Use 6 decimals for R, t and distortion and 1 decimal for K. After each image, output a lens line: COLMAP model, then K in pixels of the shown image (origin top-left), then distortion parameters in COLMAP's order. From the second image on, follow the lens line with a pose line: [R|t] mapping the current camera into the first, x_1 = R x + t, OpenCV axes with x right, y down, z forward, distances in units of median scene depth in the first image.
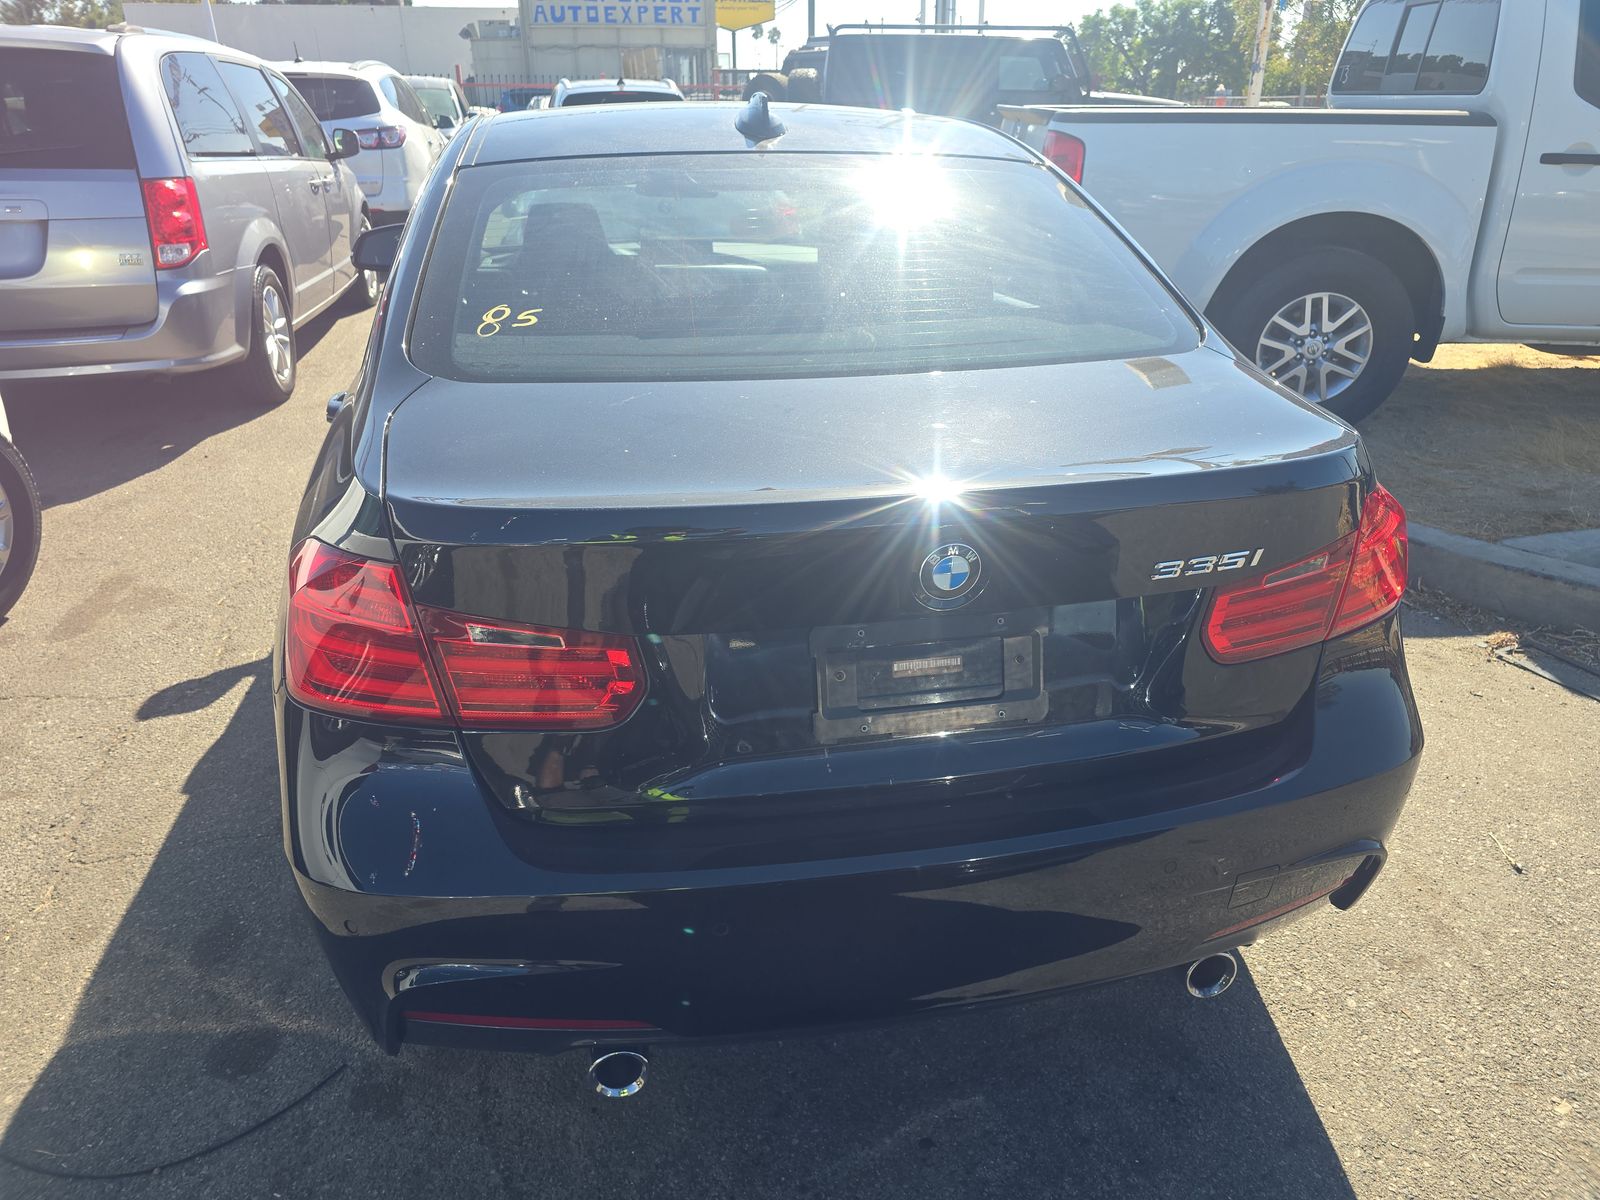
lens RADIAL K [[1063.0, 0, 800.0], [0, 1063.0, 600.0], [0, 0, 1]] dist [0.025030, -0.027487]
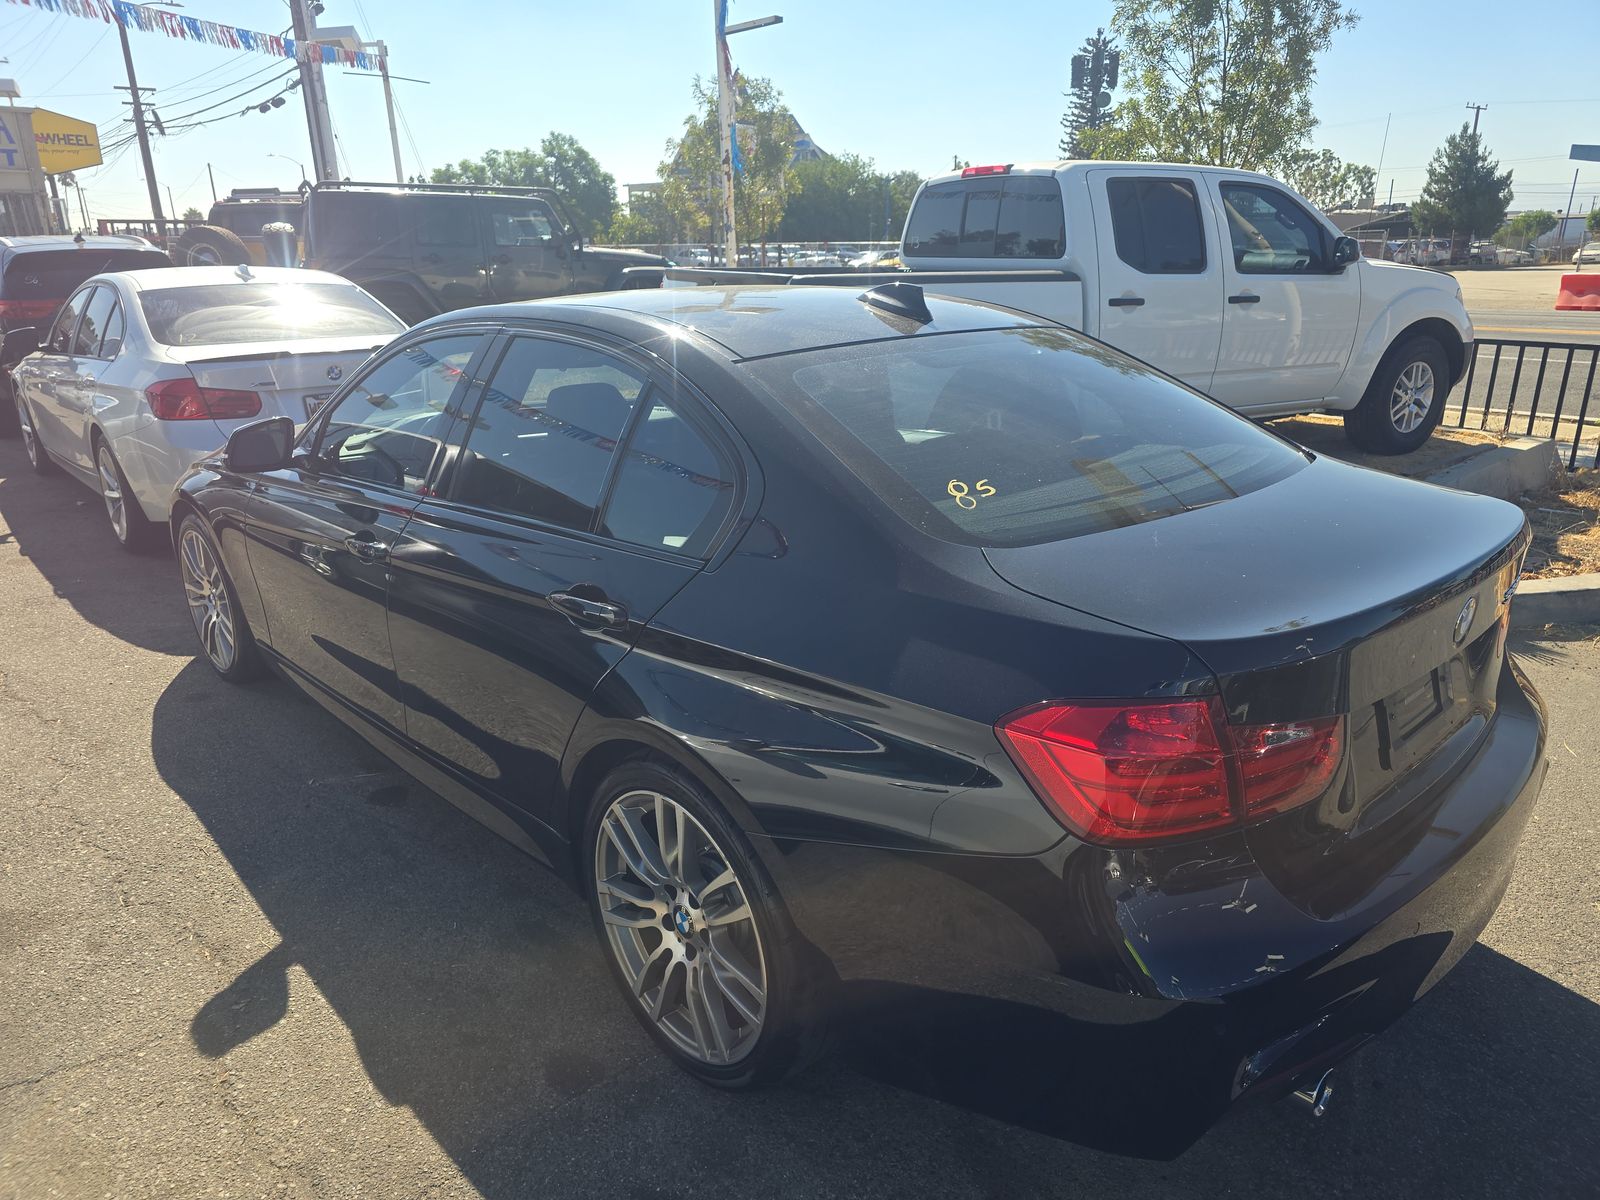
lens RADIAL K [[1050.7, 0, 800.0], [0, 1050.7, 600.0], [0, 0, 1]] dist [0.038086, -0.027748]
pose [[0.859002, -0.169214, 0.483201, -0.456283], [0.223829, 0.972949, -0.057187, -0.058837], [-0.460453, 0.157278, 0.873640, 0.057110]]
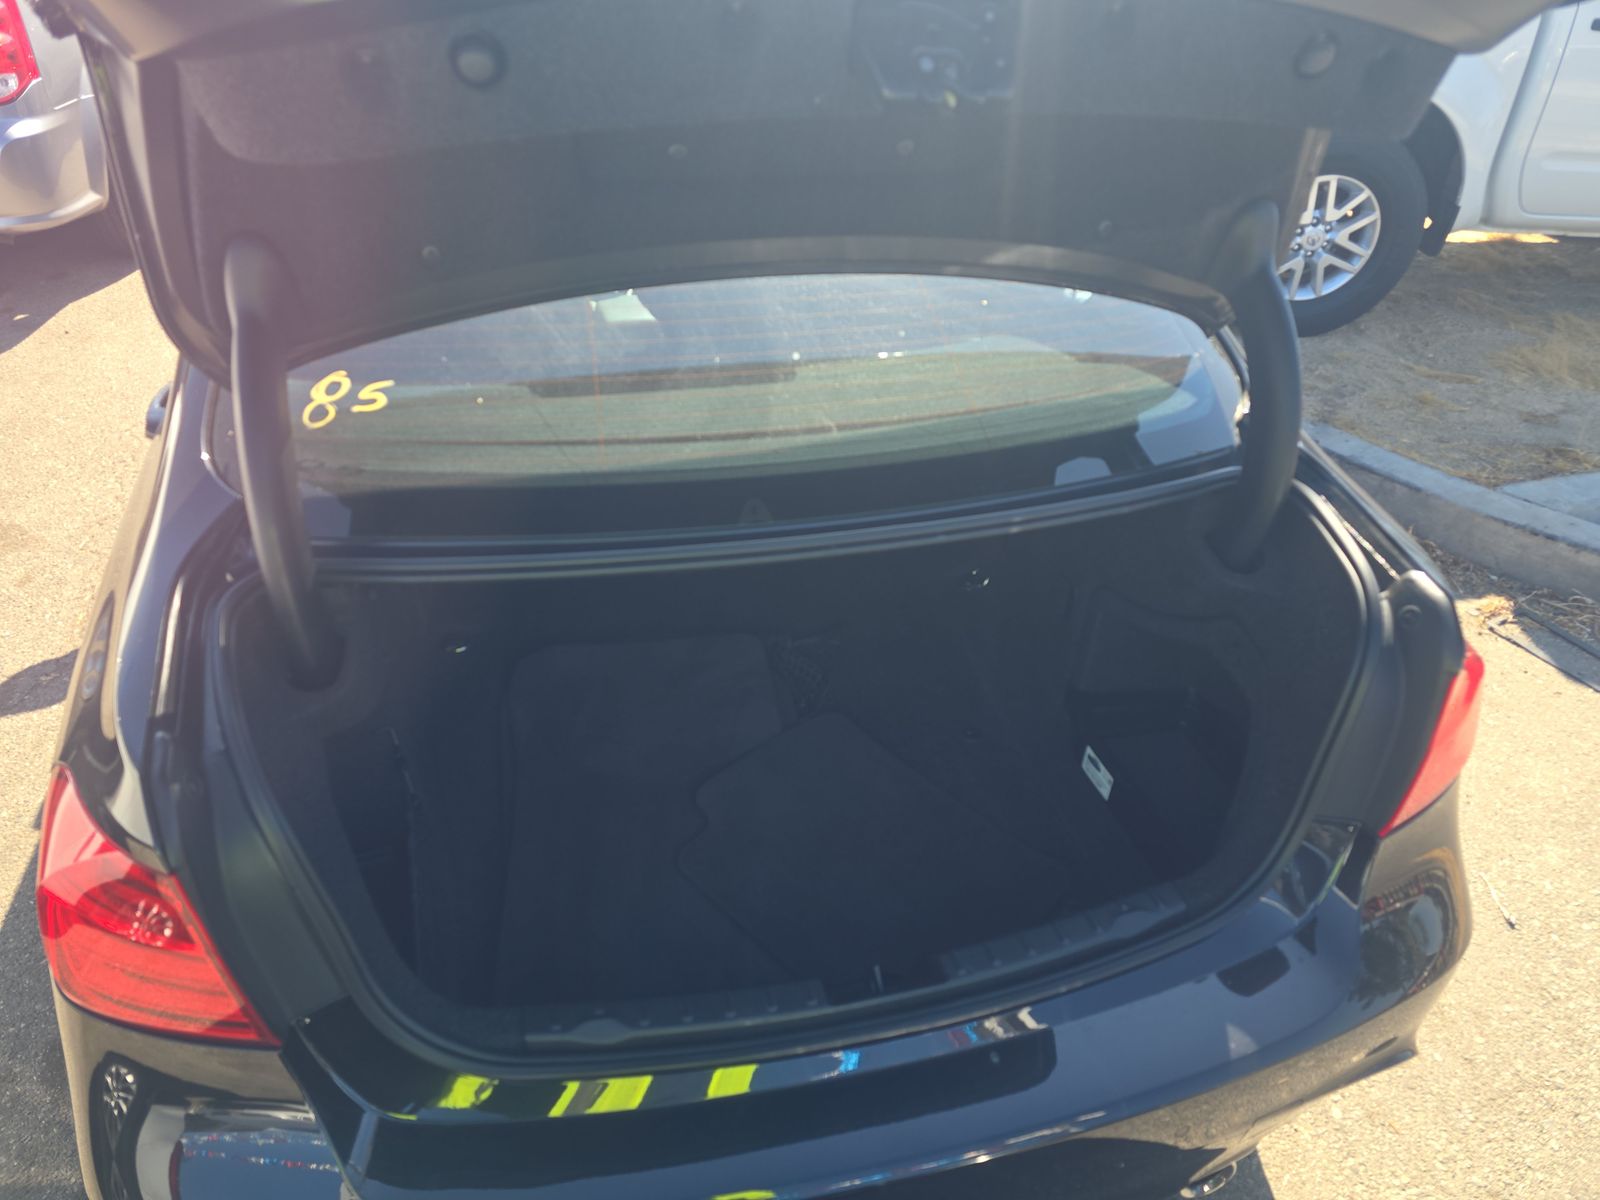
lens RADIAL K [[1050.7, 0, 800.0], [0, 1050.7, 600.0], [0, 0, 1]] dist [0.038086, -0.027748]
pose [[0.998759, 0.001563, 0.049772, 0.002614], [-0.010587, 0.983321, 0.181568, -0.120672], [-0.048658, -0.181869, 0.982118, 0.107708]]
